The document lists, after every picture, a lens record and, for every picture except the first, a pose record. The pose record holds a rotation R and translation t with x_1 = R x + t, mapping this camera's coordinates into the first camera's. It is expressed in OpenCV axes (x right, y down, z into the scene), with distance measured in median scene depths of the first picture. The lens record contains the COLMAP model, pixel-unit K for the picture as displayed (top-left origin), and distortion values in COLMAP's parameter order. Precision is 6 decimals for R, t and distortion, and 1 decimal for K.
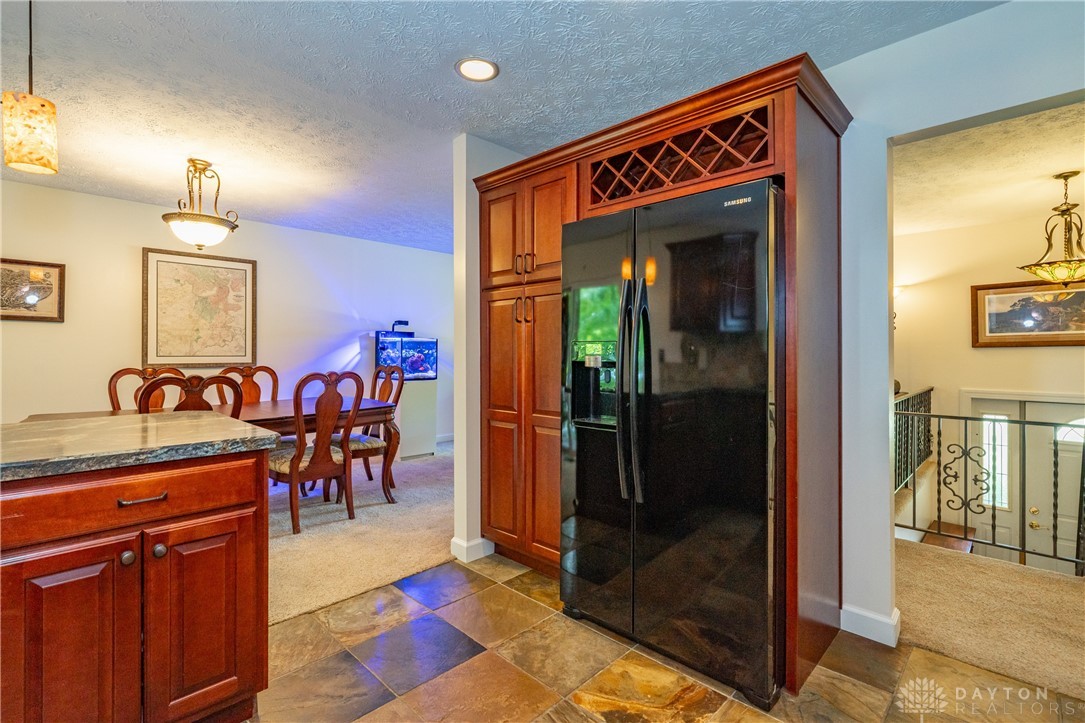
lens RADIAL K [[508.9, 0, 536.6], [0, 508.9, 351.4], [0, 0, 1]] dist [-0.002330, 0.002425]
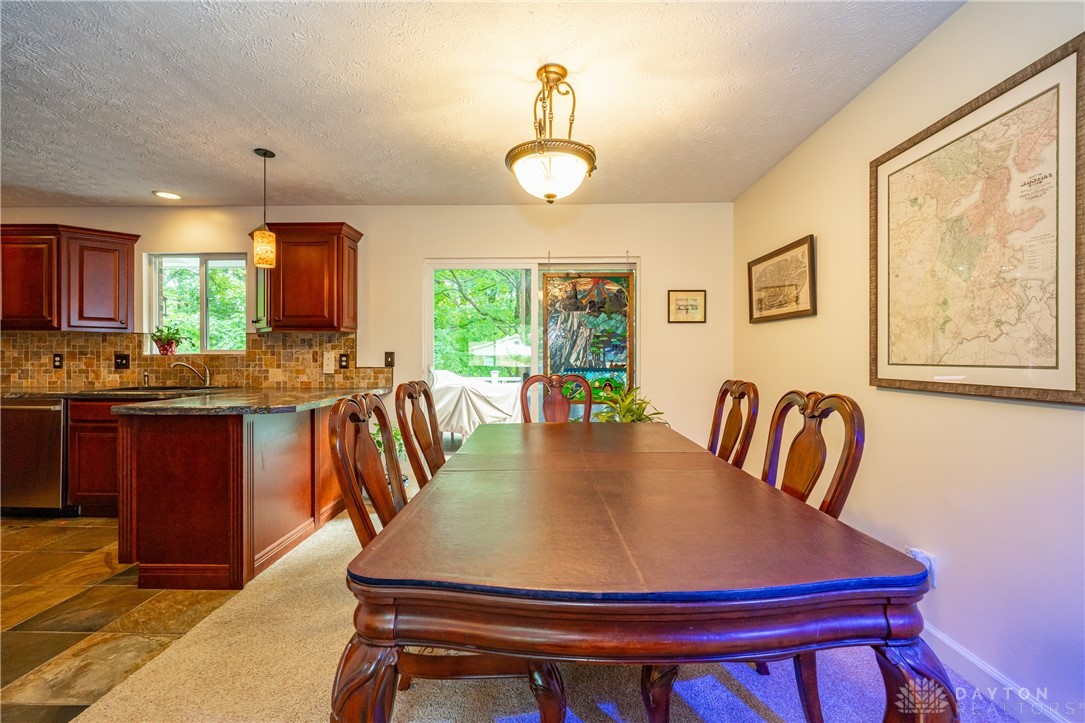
lens RADIAL K [[470.7, 0, 538.0], [0, 470.7, 357.2], [0, 0, 1]] dist [-0.001727, 0.001090]
pose [[-0.725560, -0.002725, -0.688153, -0.256135], [-0.001394, 0.999996, -0.002491, 0.006003], [0.688157, -0.000848, -0.725561, 1.647899]]
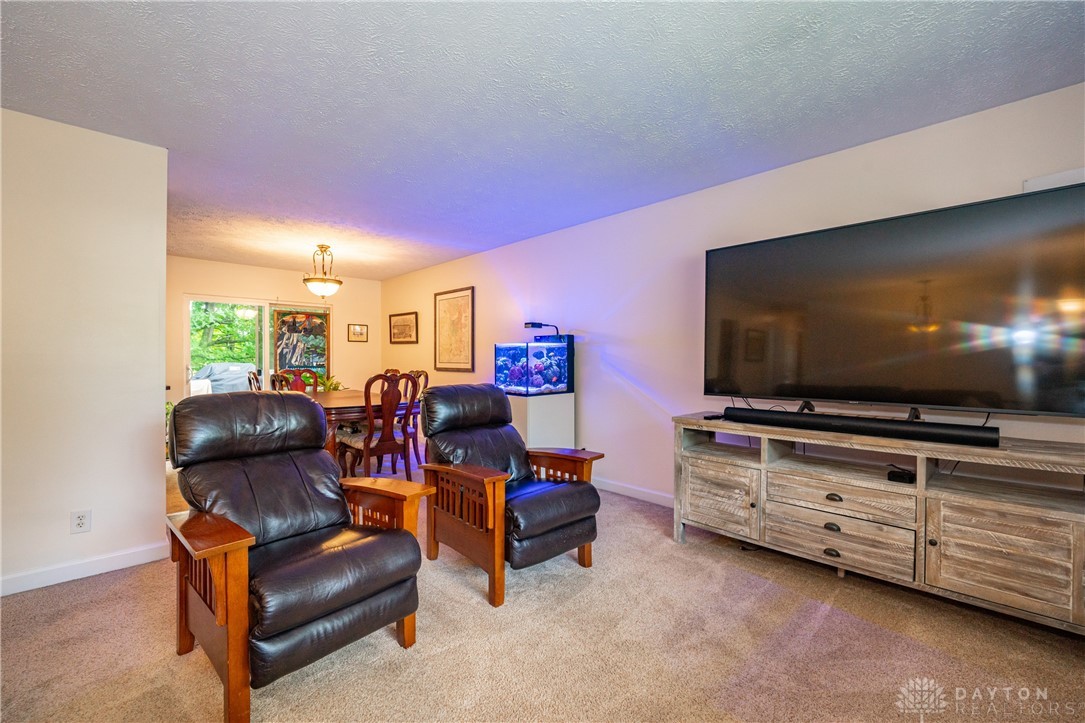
lens RADIAL K [[470.7, 0, 529.3], [0, 470.7, 367.5], [0, 0, 1]] dist [-0.001727, 0.001090]
pose [[-0.049912, 0.015248, -0.998637, 0.979737], [-0.002474, 0.999878, 0.015391, 0.002032], [0.998751, 0.003238, -0.049868, 2.010728]]
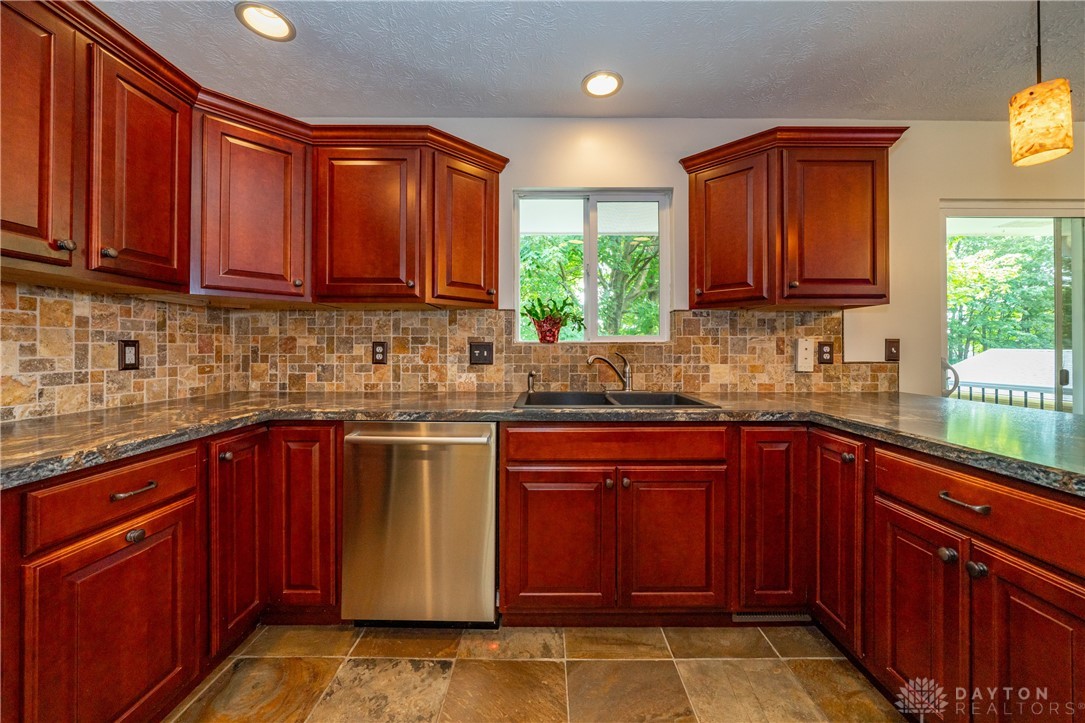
lens RADIAL K [[400.4, 0, 546.9], [0, 400.4, 345.3], [0, 0, 1]] dist [-0.004238, -0.000199]
pose [[-0.707313, -0.006209, -0.706874, 0.123383], [-0.001384, 0.999972, -0.007399, 0.006964], [0.706900, -0.004256, -0.707301, 0.456051]]
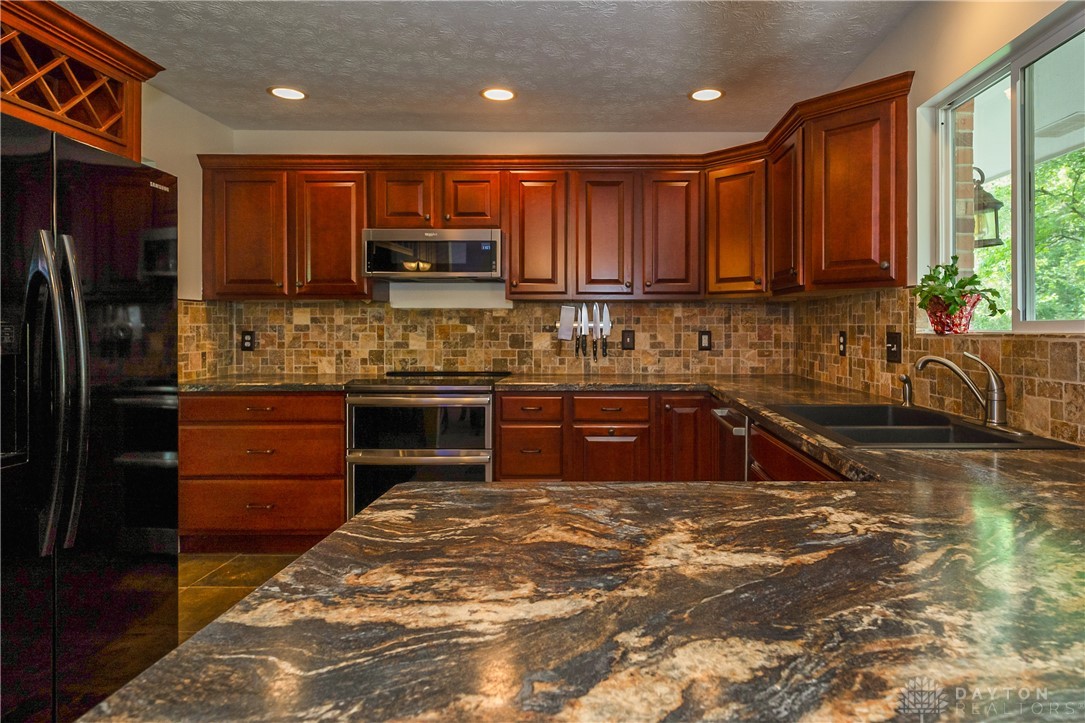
lens RADIAL K [[629.6, 0, 602.7], [0, 629.6, 330.0], [0, 0, 1]] dist [-0.002105, 0.003426]
pose [[-0.703362, -0.004007, 0.710821, -0.657779], [-0.001910, 0.999991, 0.003747, -0.010093], [-0.710829, 0.001278, -0.703363, 0.744653]]
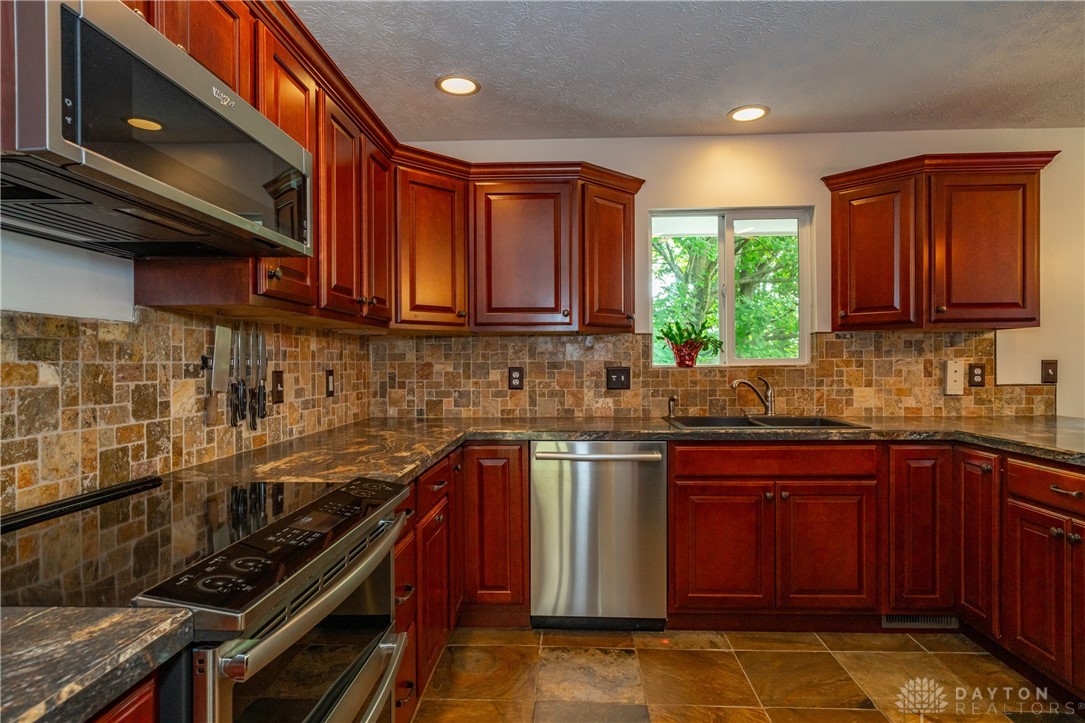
lens RADIAL K [[597.6, 0, 552.7], [0, 597.6, 364.7], [0, 0, 1]] dist [0.004315, 0.002300]
pose [[-0.733495, 0.007740, -0.679651, 0.522856], [0.006380, 0.999970, 0.004503, -0.013833], [0.679665, -0.001033, -0.733522, 0.569418]]
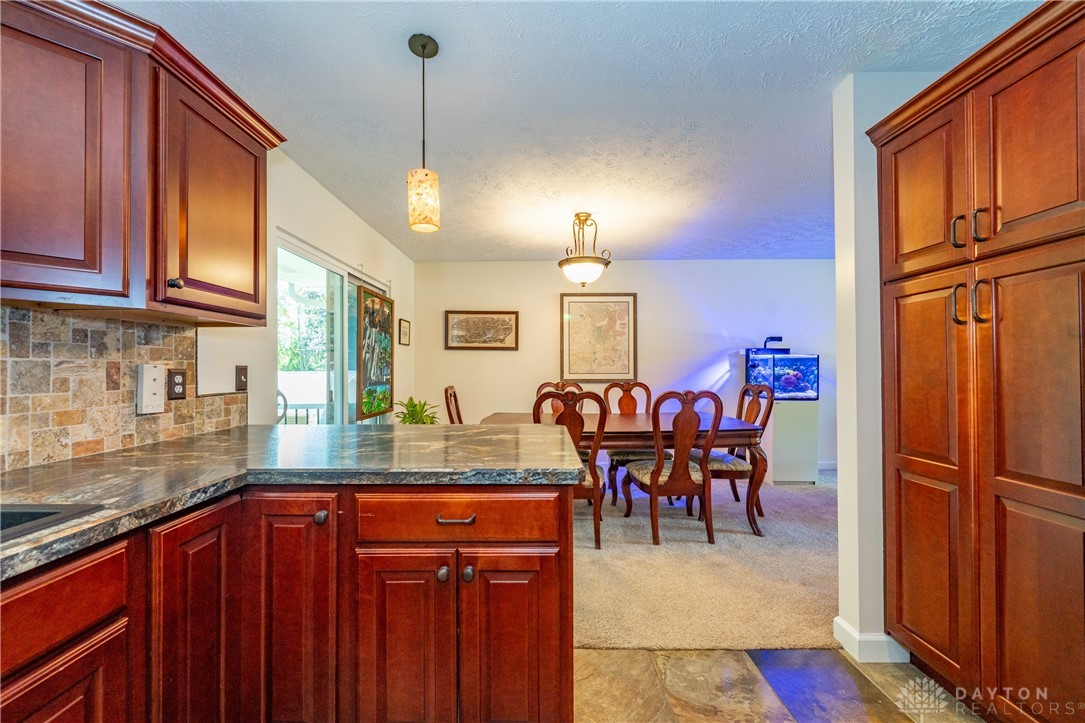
lens RADIAL K [[420.0, 0, 533.5], [0, 420.0, 366.6], [0, 0, 1]] dist [-0.002394, 0.000164]
pose [[0.696236, -0.007364, -0.717776, -0.028675], [0.004763, 0.999973, -0.005639, -0.003837], [0.717798, 0.000507, 0.696252, 0.245914]]
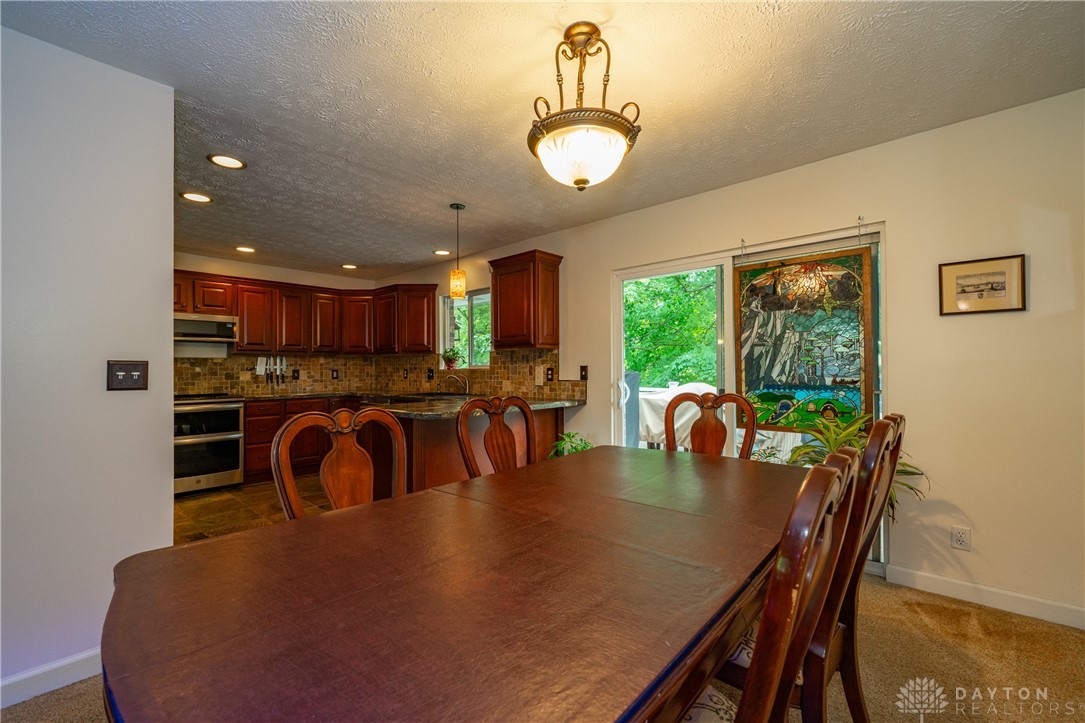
lens RADIAL K [[452.3, 0, 538.3], [0, 452.3, 364.1], [0, 0, 1]] dist [-0.001304, -0.000315]
pose [[-0.998979, 0.004592, -0.044940, -0.677438], [0.005057, 0.999935, -0.010247, -0.003360], [0.044890, -0.010464, -0.998937, 1.712100]]
